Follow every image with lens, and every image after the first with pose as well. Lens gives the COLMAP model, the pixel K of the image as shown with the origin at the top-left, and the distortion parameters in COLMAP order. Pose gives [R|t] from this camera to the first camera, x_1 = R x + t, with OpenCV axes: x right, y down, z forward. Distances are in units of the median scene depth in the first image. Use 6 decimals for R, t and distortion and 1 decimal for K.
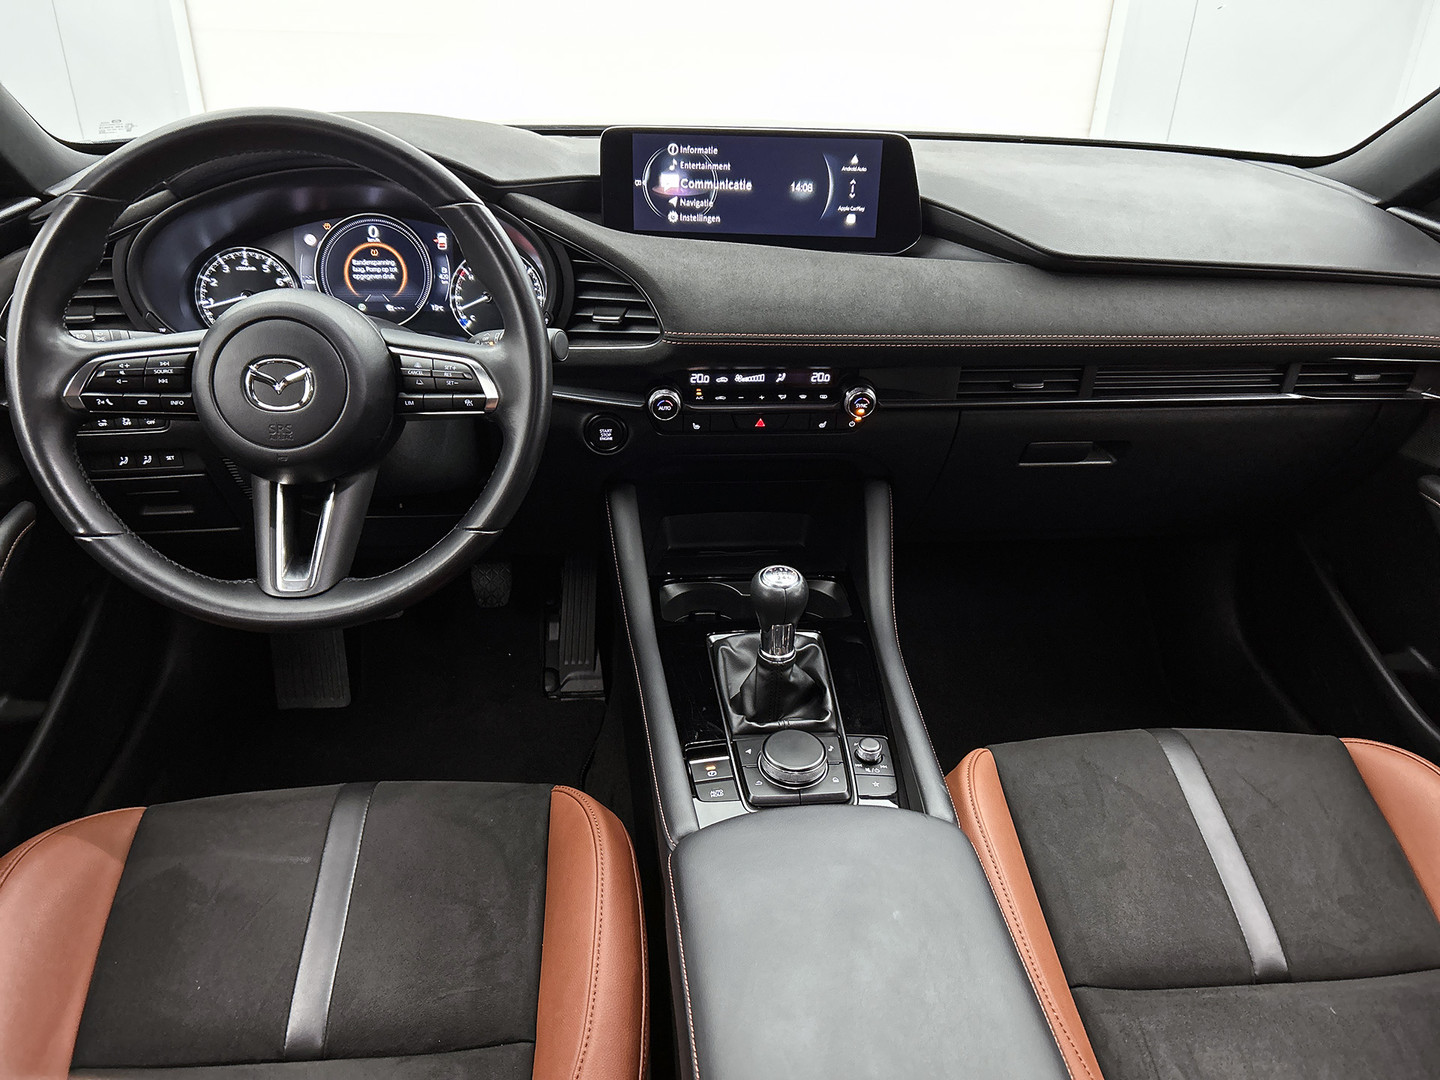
lens RADIAL K [[1087.3, 0, 713.5], [0, 1087.3, 548.1], [0, 0, 1]] dist [0.021850, -0.017323]
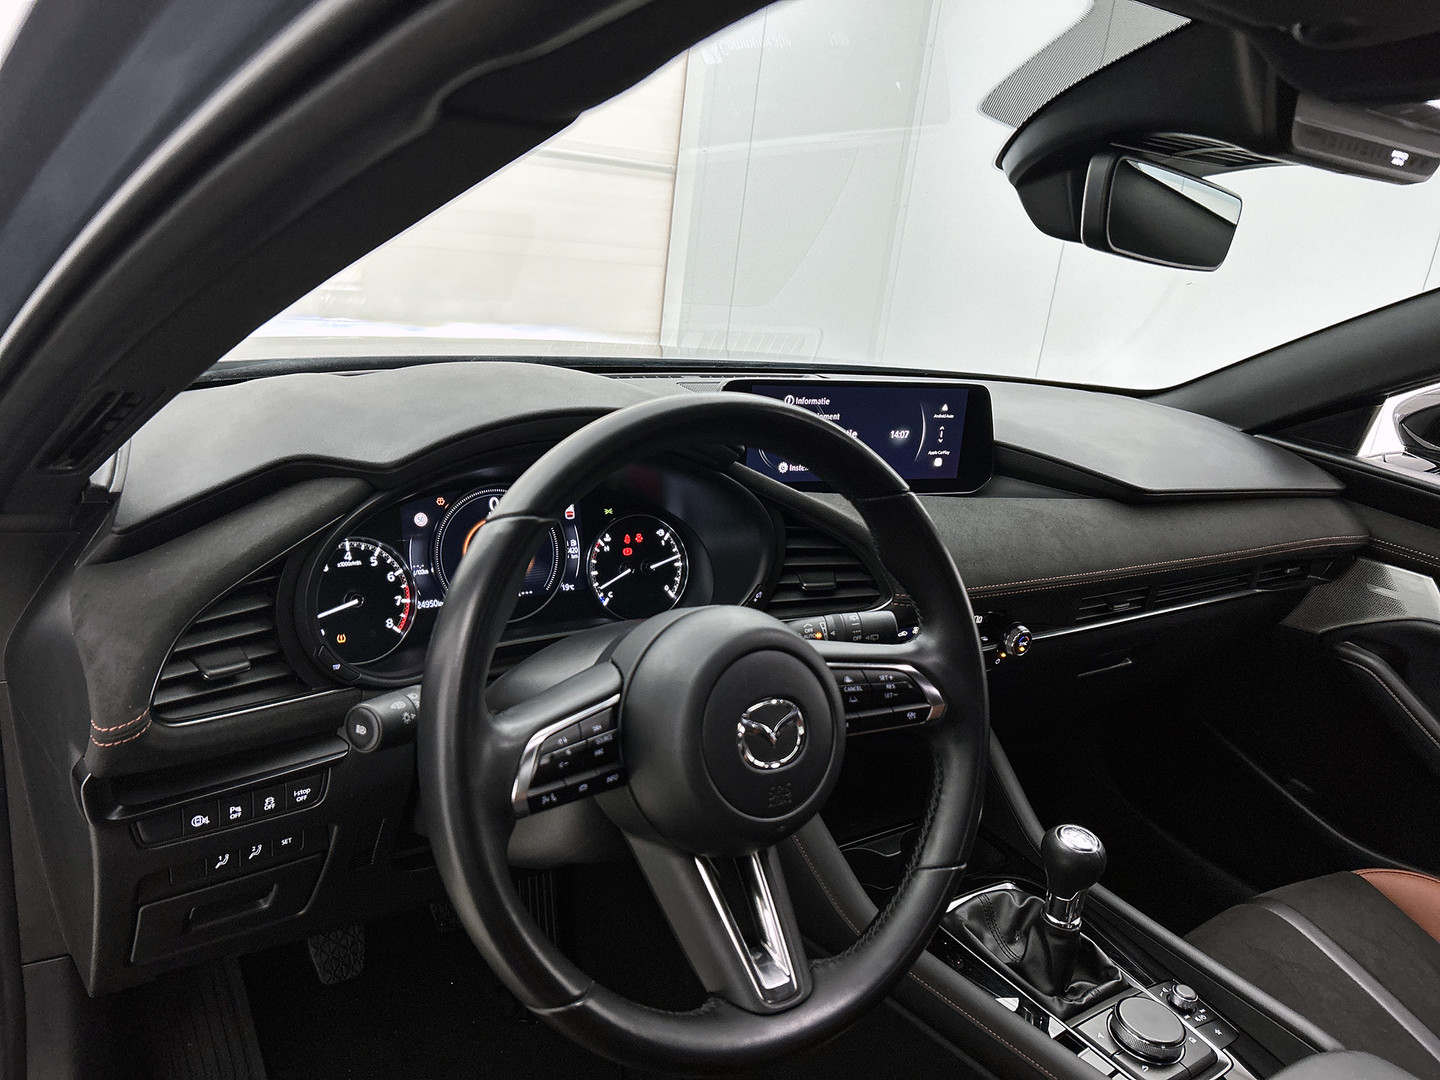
lens RADIAL K [[1087.3, 0, 714.2], [0, 1087.3, 552.1], [0, 0, 1]] dist [0.021850, -0.017323]
pose [[0.866303, -0.084963, 0.492241, -0.579282], [0.157059, 0.981781, -0.106949, -0.144295], [-0.474186, 0.169961, 0.863864, 0.231083]]
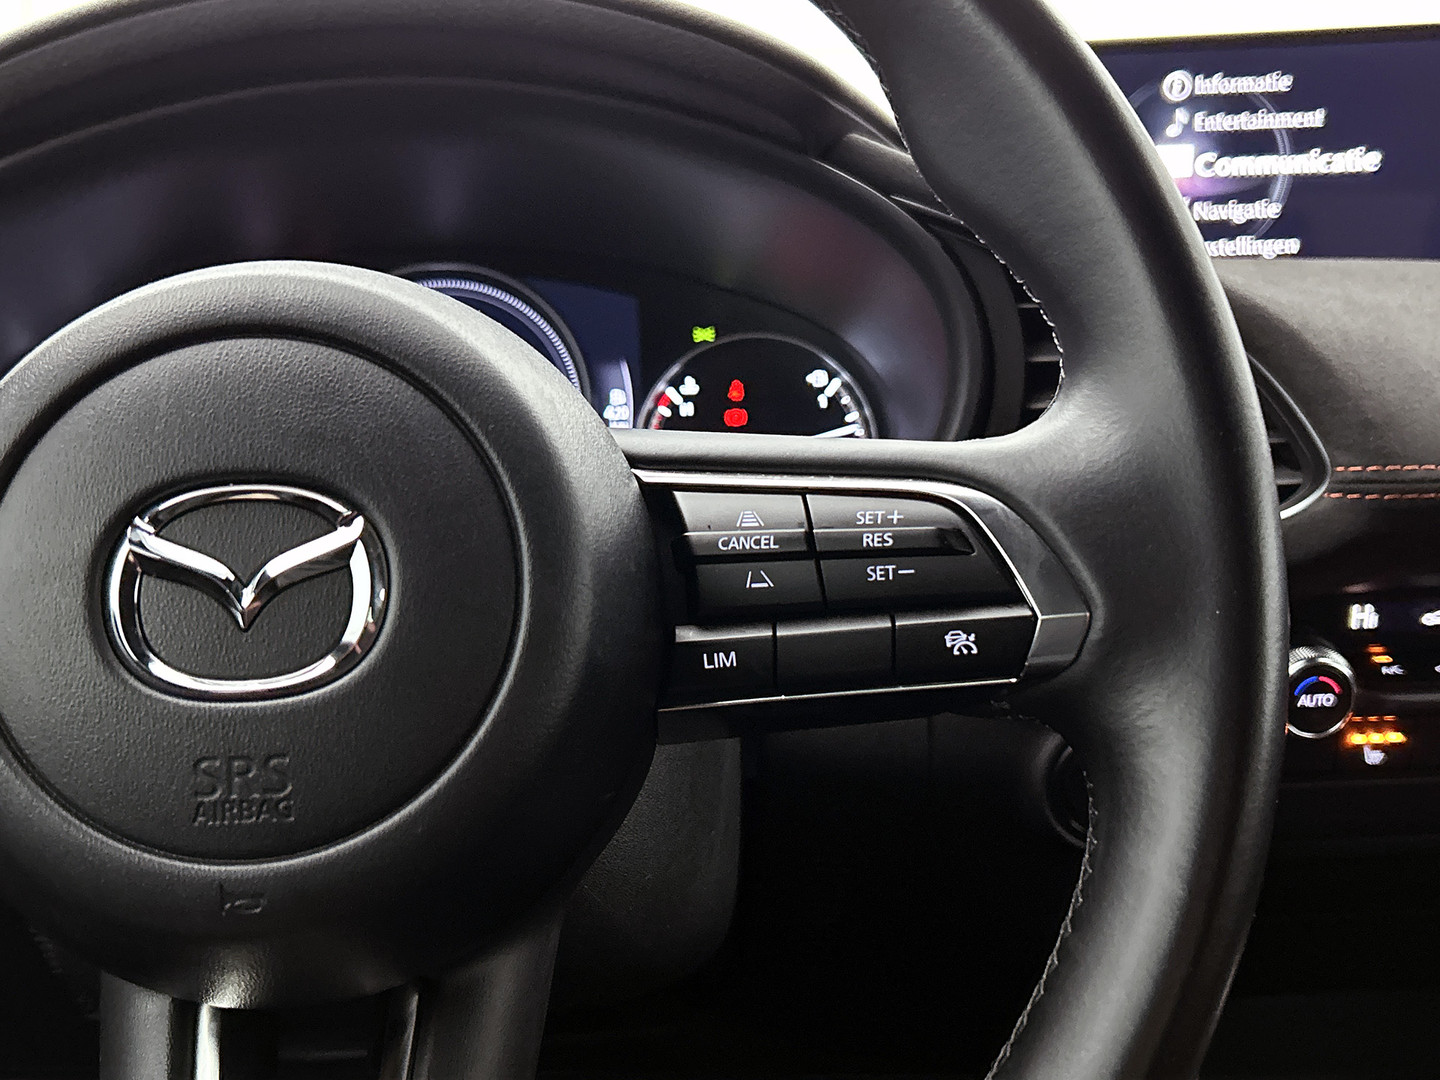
lens RADIAL K [[1574.5, 0, 727.4], [0, 1574.5, 533.4], [0, 0, 1]] dist [0.069554, 0.000000]
pose [[0.998692, -0.047851, -0.017995, -0.203966], [0.040552, 0.955825, -0.291124, -0.039057], [0.031130, 0.290014, 0.956516, 0.475471]]
